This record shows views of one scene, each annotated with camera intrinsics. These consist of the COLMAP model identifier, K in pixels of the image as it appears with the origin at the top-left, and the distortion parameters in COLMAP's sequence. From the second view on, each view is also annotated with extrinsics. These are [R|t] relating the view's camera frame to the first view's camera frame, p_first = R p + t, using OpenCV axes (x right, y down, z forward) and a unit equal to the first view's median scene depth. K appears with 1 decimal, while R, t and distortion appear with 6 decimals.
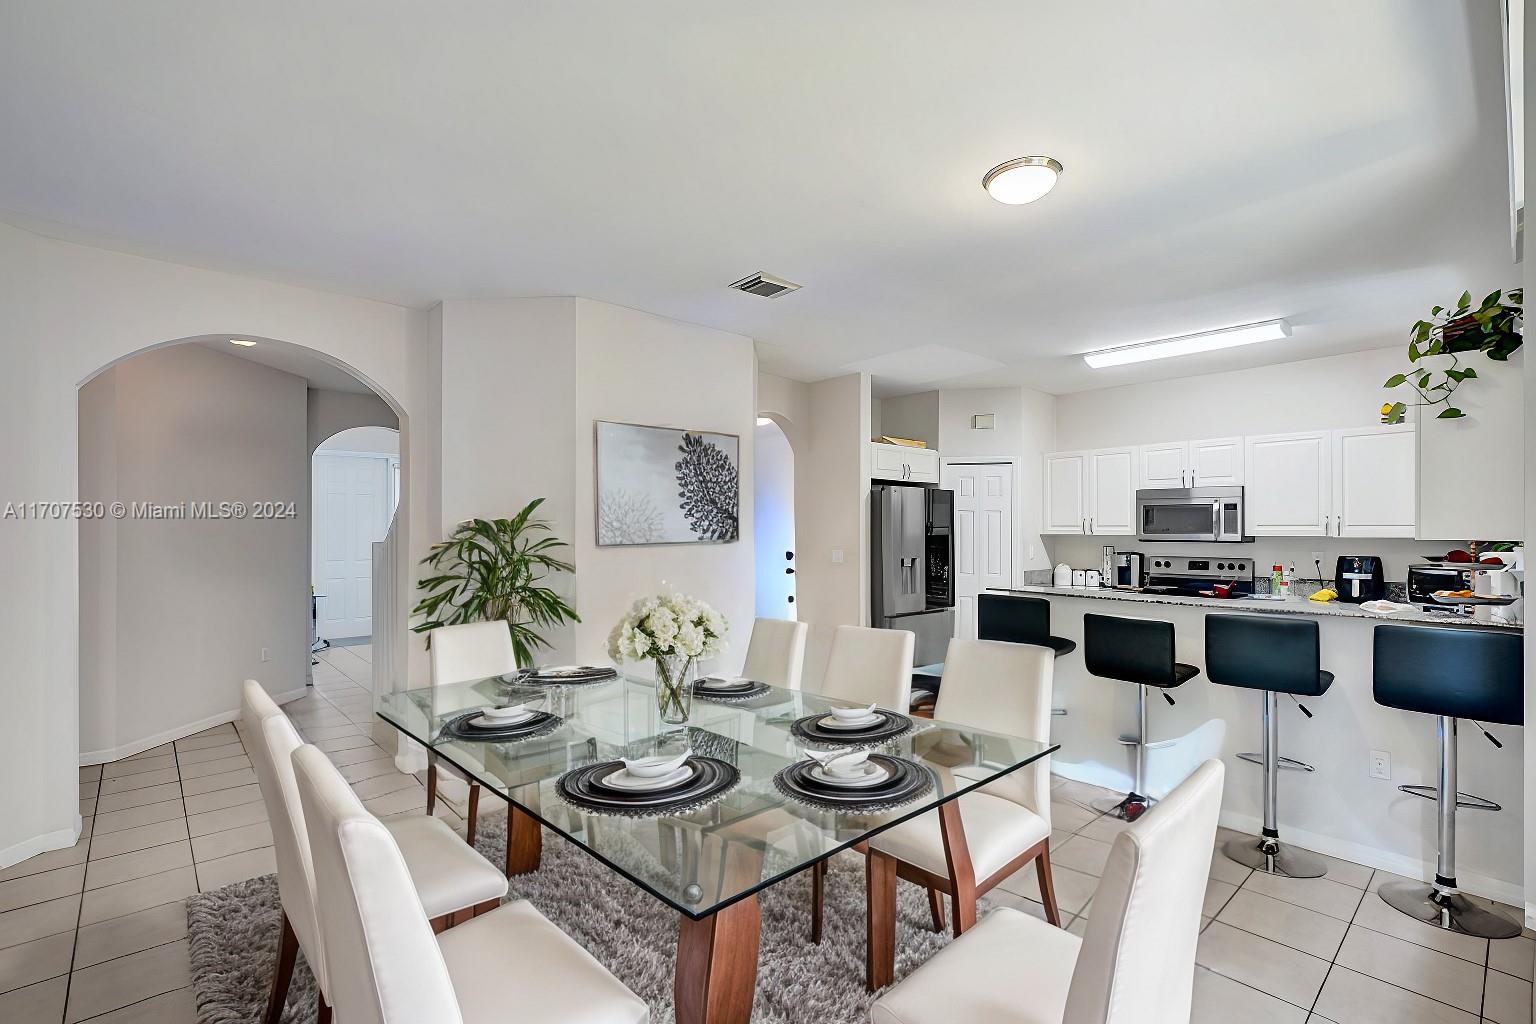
lens RADIAL K [[698.5, 0, 776.1], [0, 698.5, 512.0], [0, 0, 1]] dist [-0.000648, -0.000085]
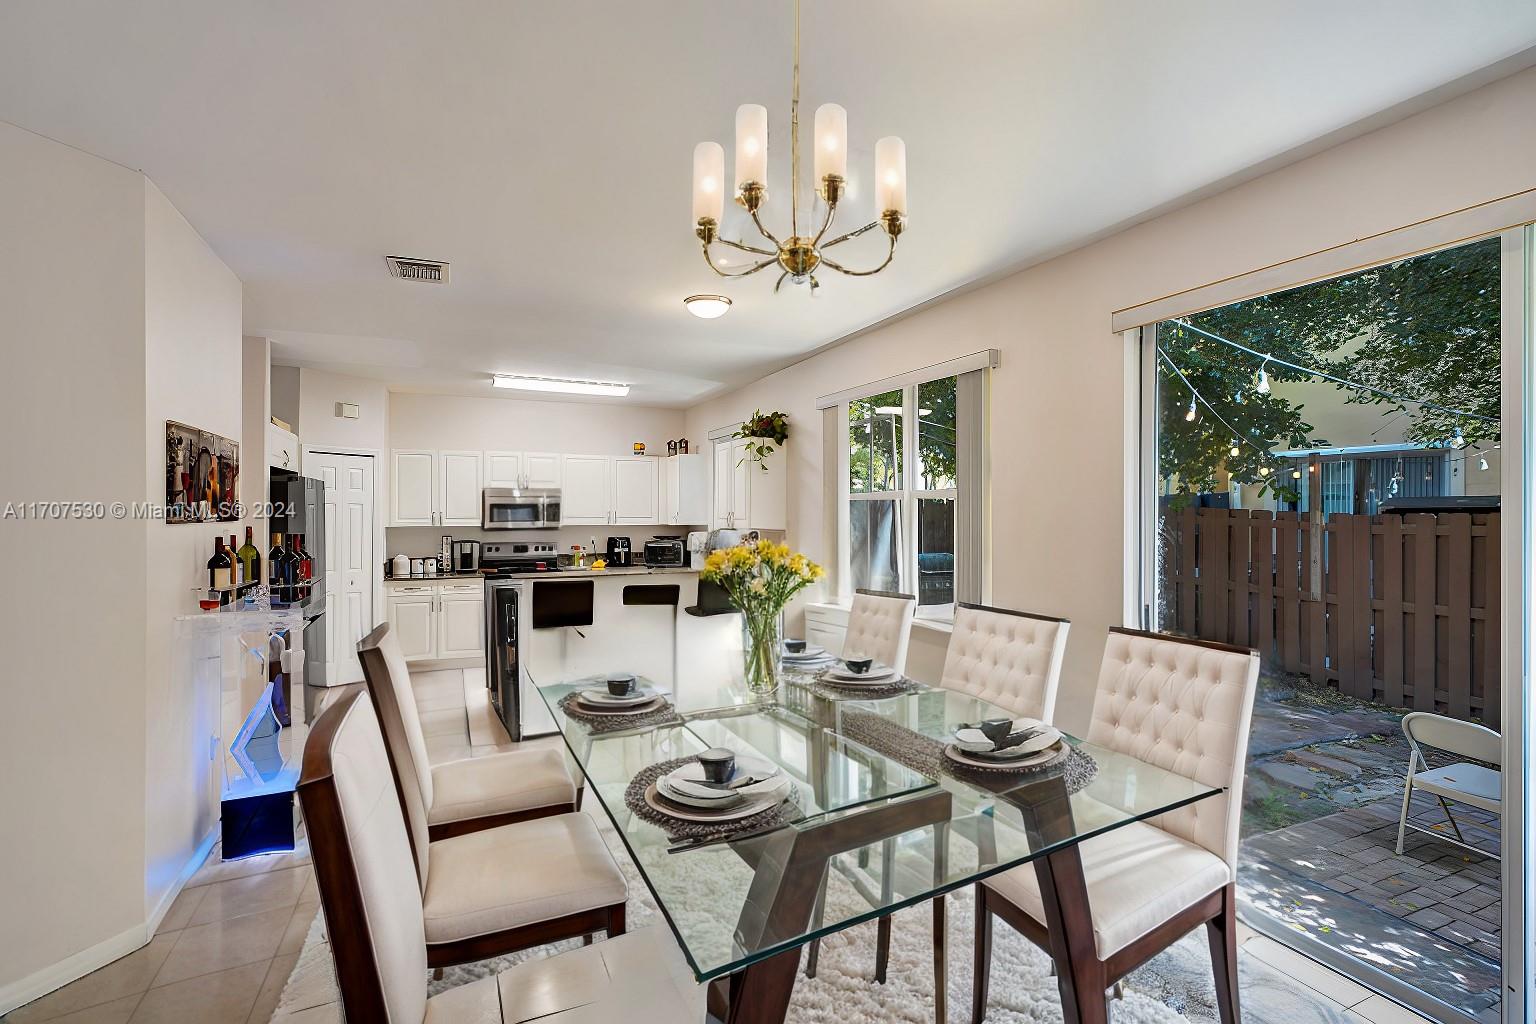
lens RADIAL K [[698.5, 0, 769.8], [0, 698.5, 512.7], [0, 0, 1]] dist [-0.000648, -0.000085]
pose [[0.304221, -0.004563, 0.952591, -0.505689], [-0.023511, 0.999648, 0.012296, -0.017141], [-0.952311, -0.026137, 0.304006, 0.182818]]
